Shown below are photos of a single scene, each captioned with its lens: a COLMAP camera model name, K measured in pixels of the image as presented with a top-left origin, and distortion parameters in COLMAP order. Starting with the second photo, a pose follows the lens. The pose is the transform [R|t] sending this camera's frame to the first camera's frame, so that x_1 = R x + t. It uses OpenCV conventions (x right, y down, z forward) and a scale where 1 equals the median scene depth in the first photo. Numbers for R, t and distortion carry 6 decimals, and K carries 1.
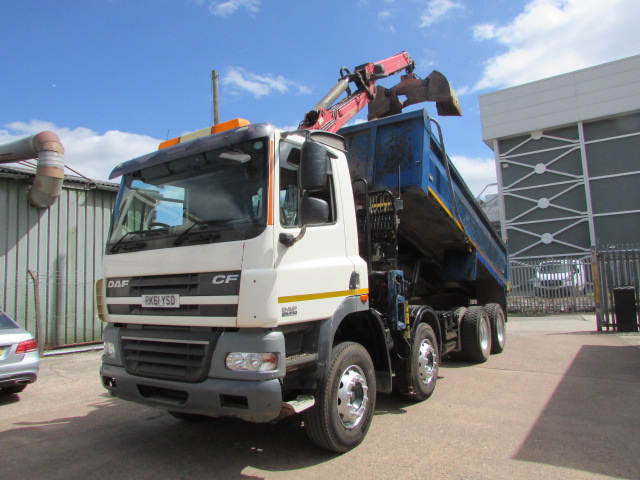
lens RADIAL K [[454.1, 0, 324.4], [0, 454.1, 238.3], [0, 0, 1]] dist [-0.041959, 0.020461]
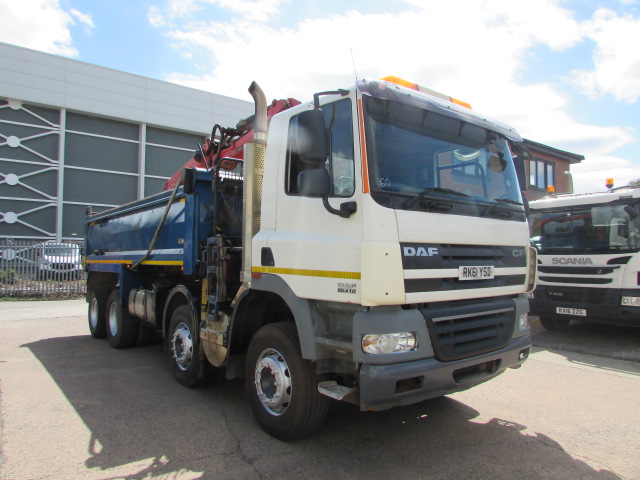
lens RADIAL K [[454.1, 0, 298.7], [0, 454.1, 234.3], [0, 0, 1]] dist [-0.041959, 0.020461]
pose [[0.331210, 0.087190, 0.939520, -1.161754], [-0.108559, 0.992631, -0.053848, 0.126730], [-0.937291, -0.084158, 0.338235, 0.874616]]
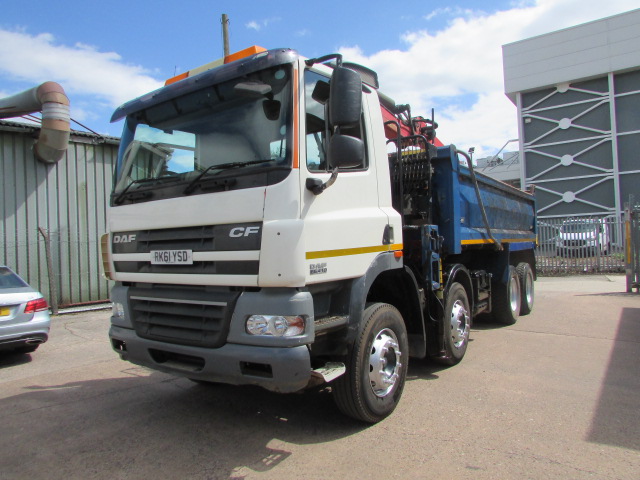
lens RADIAL K [[454.1, 0, 322.1], [0, 454.1, 238.5], [0, 0, 1]] dist [-0.041959, 0.020461]
pose [[0.999486, 0.001223, -0.032039, -0.031772], [0.001612, 0.996091, 0.088319, 0.020176], [0.032021, -0.088325, 0.995577, 0.106233]]
